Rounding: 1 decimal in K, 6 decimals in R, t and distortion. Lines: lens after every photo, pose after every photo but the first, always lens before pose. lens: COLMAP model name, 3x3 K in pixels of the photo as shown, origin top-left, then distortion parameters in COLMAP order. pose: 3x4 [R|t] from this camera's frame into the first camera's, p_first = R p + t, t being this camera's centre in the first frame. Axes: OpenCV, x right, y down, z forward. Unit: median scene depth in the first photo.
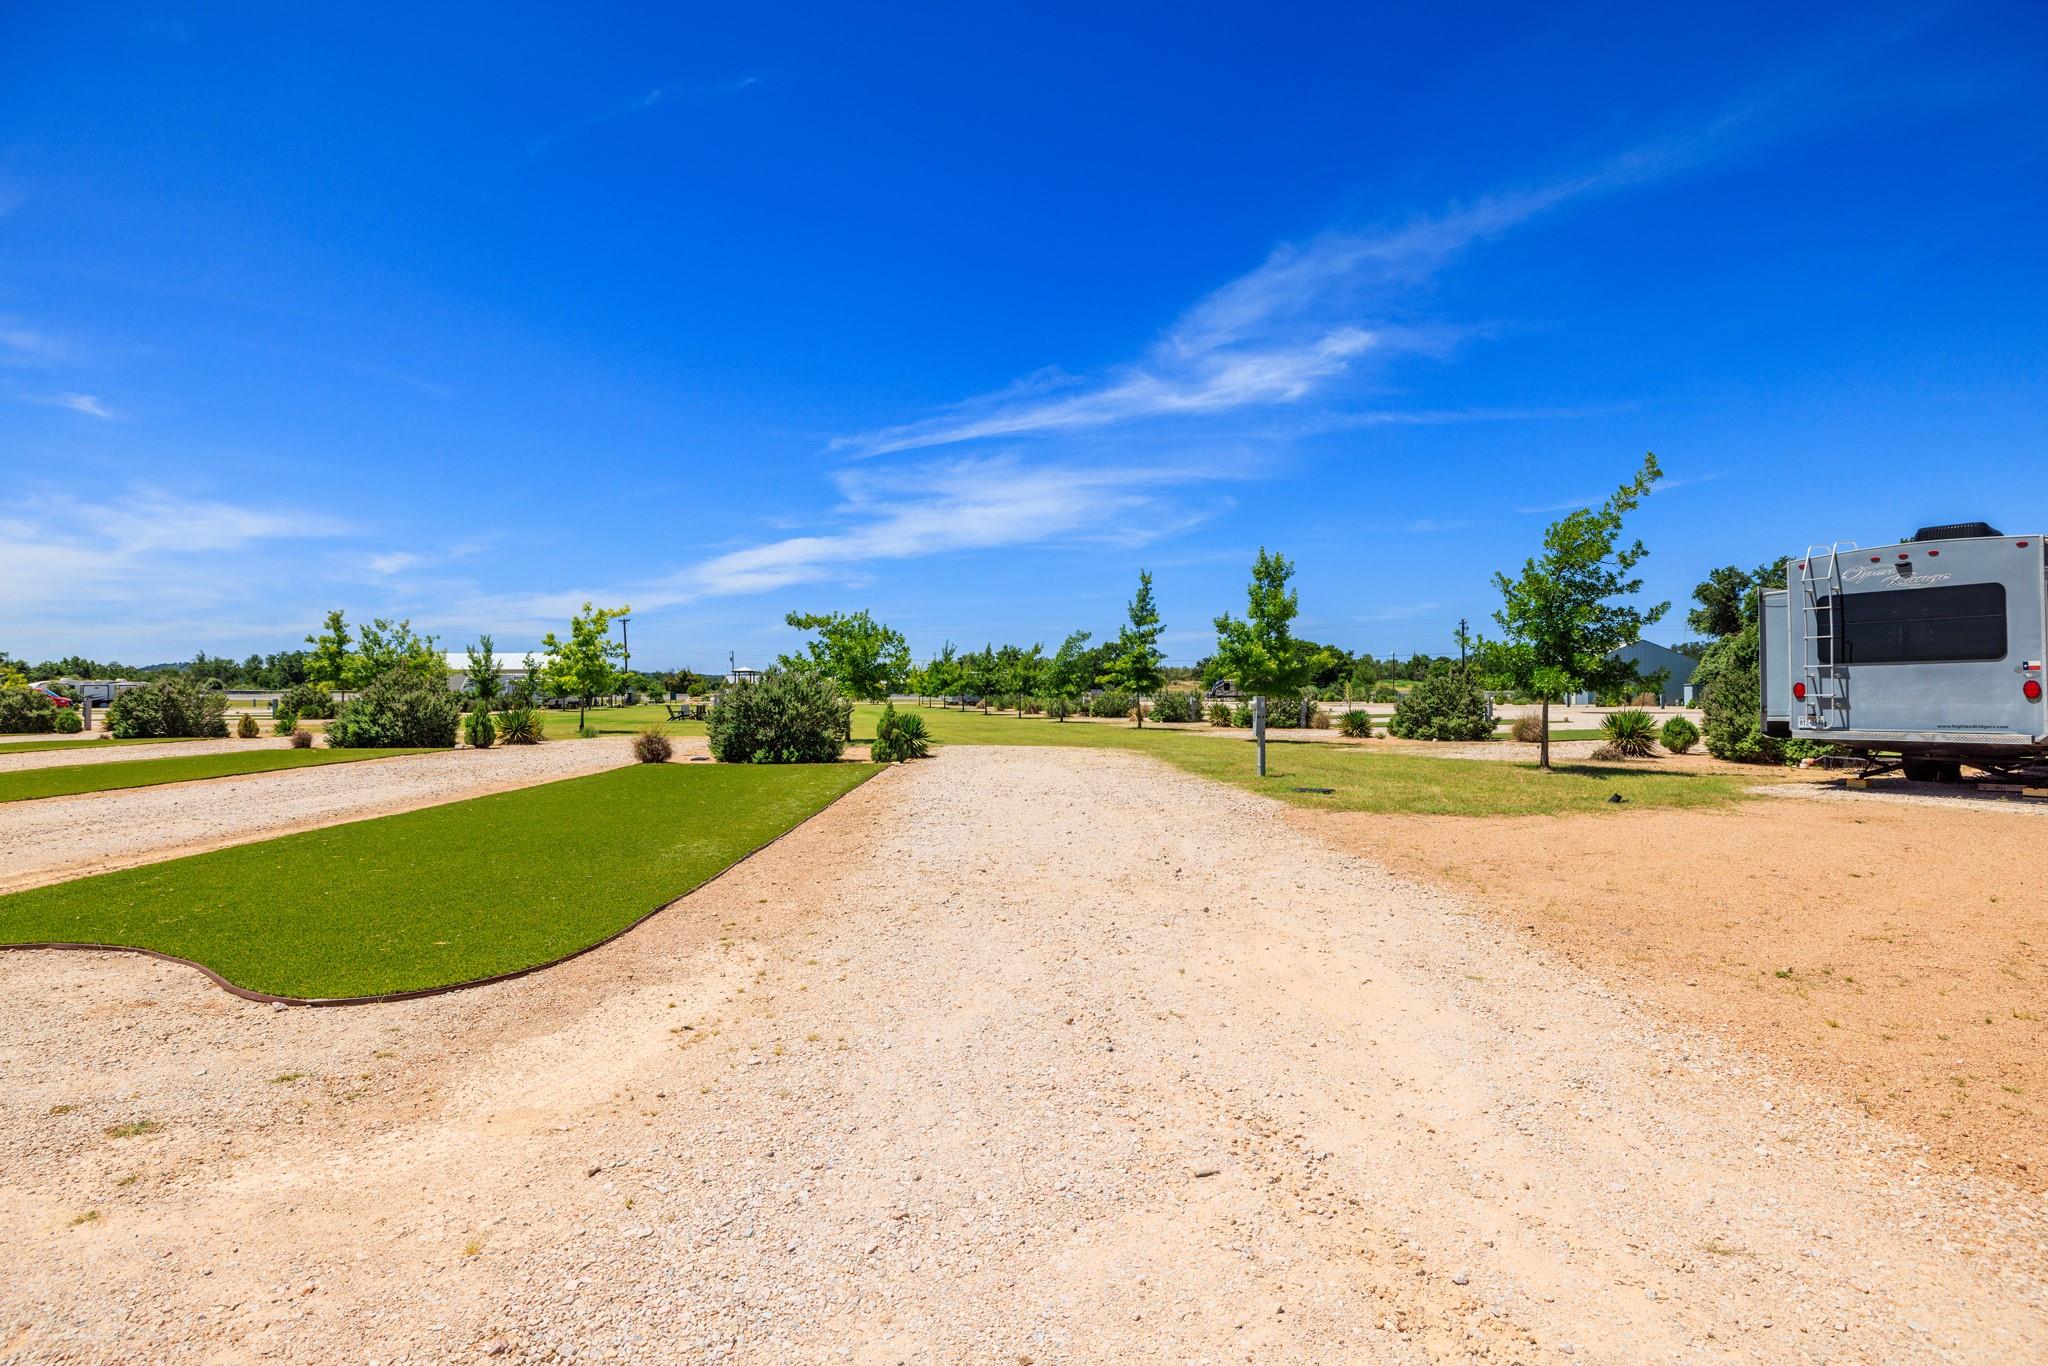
lens RADIAL K [[1031.8, 0, 1024.0], [0, 1031.8, 683.0], [0, 0, 1]] dist [0.002272, 0.001314]
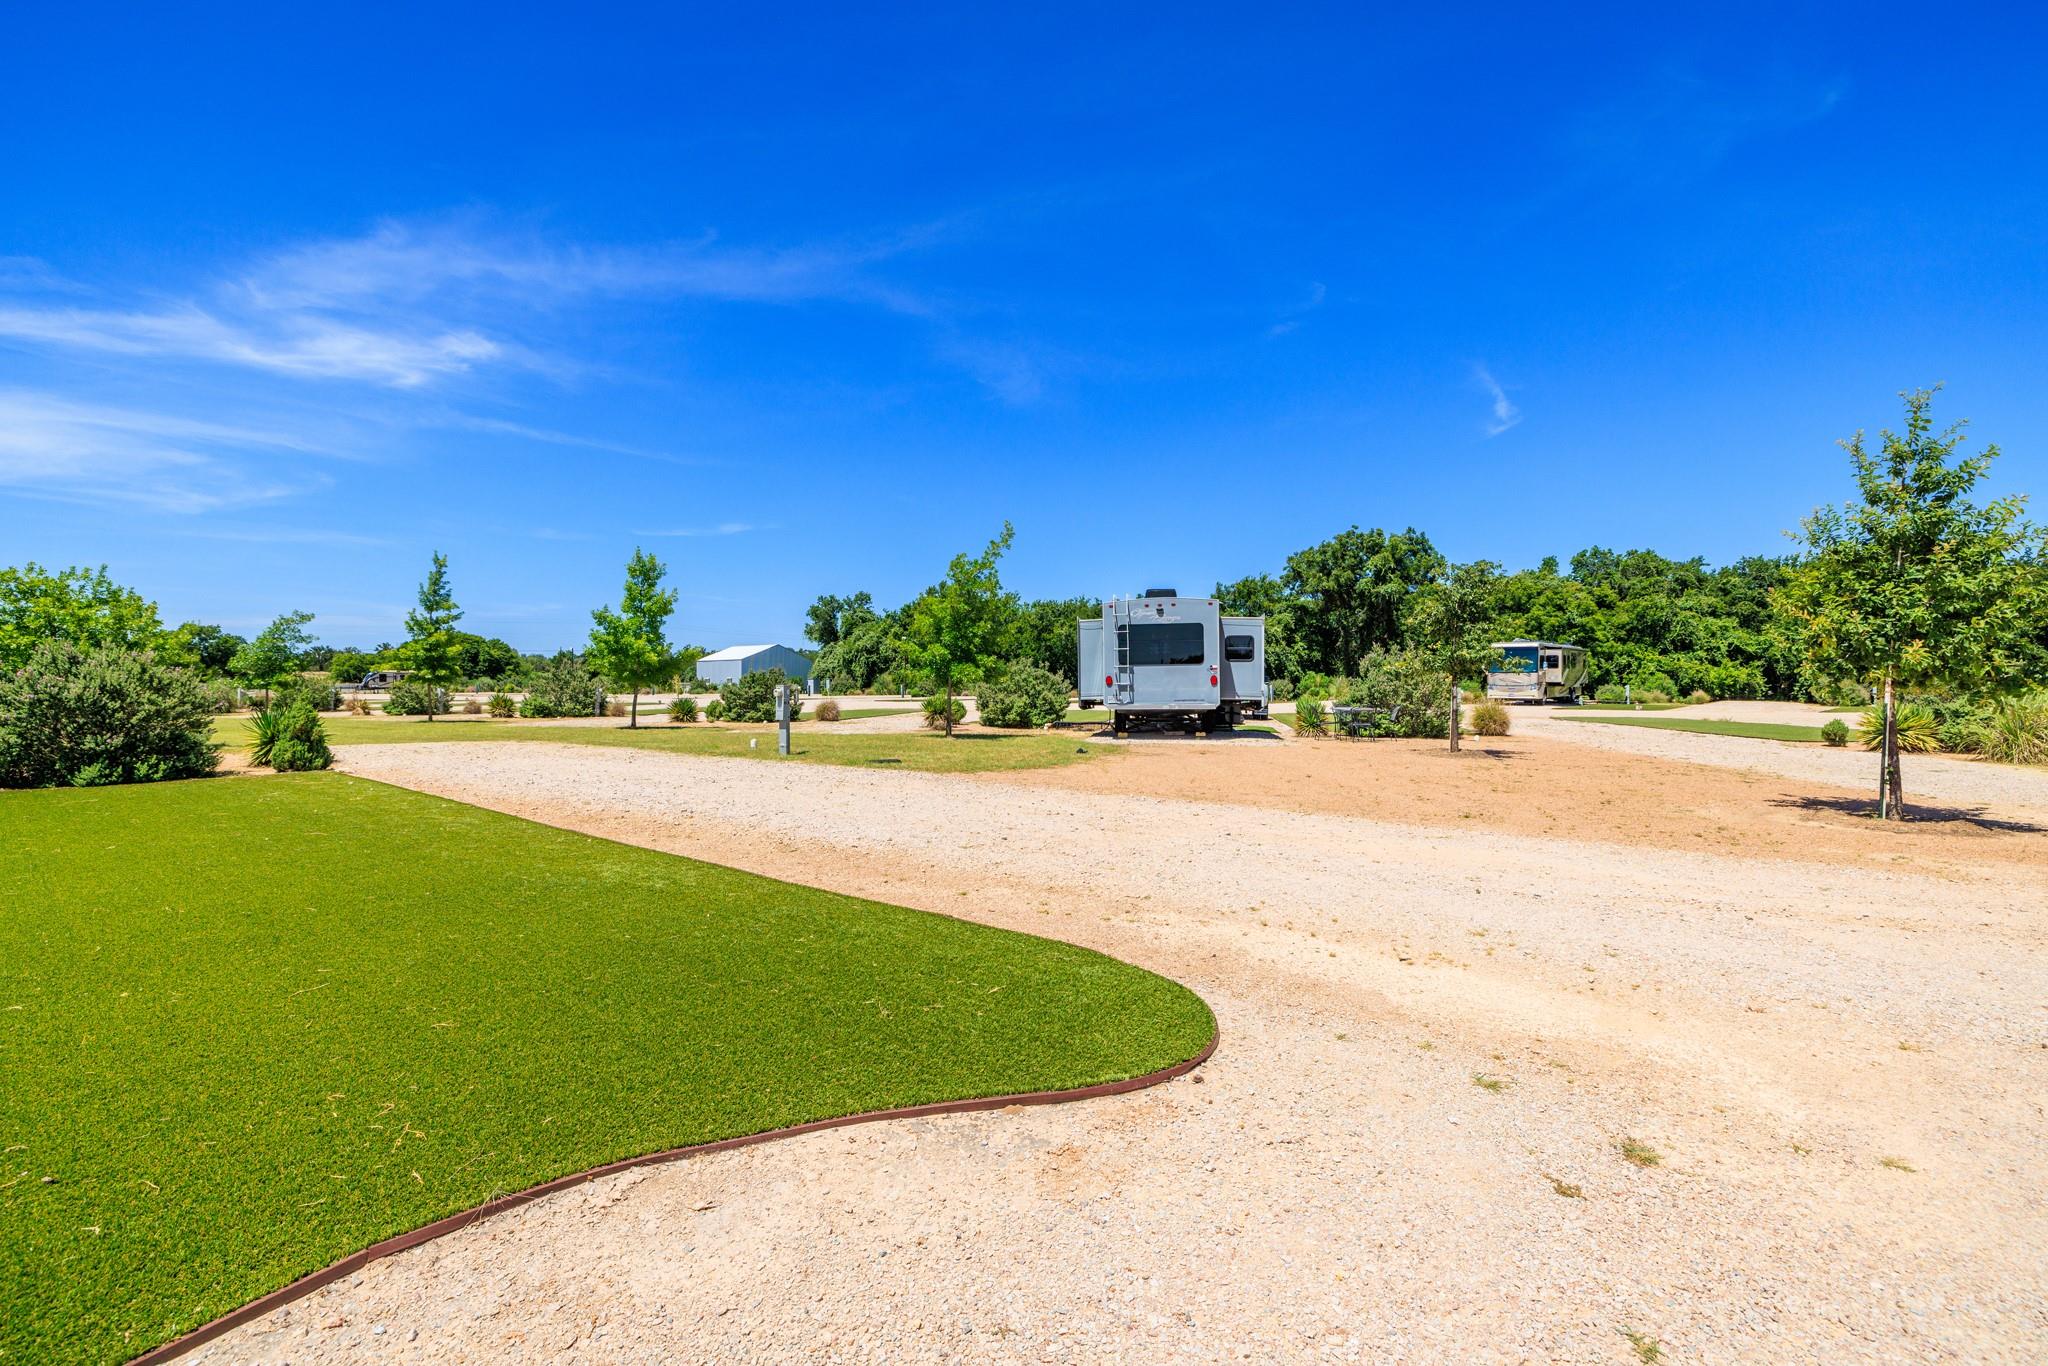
lens RADIAL K [[874.8, 0, 1025.7], [0, 874.8, 676.3], [0, 0, 1]] dist [0.012905, -0.000137]
pose [[0.631456, 0.007444, 0.775376, -0.183513], [-0.007170, 0.999967, -0.003760, 0.002686], [-0.775378, -0.003185, 0.631489, 0.094863]]
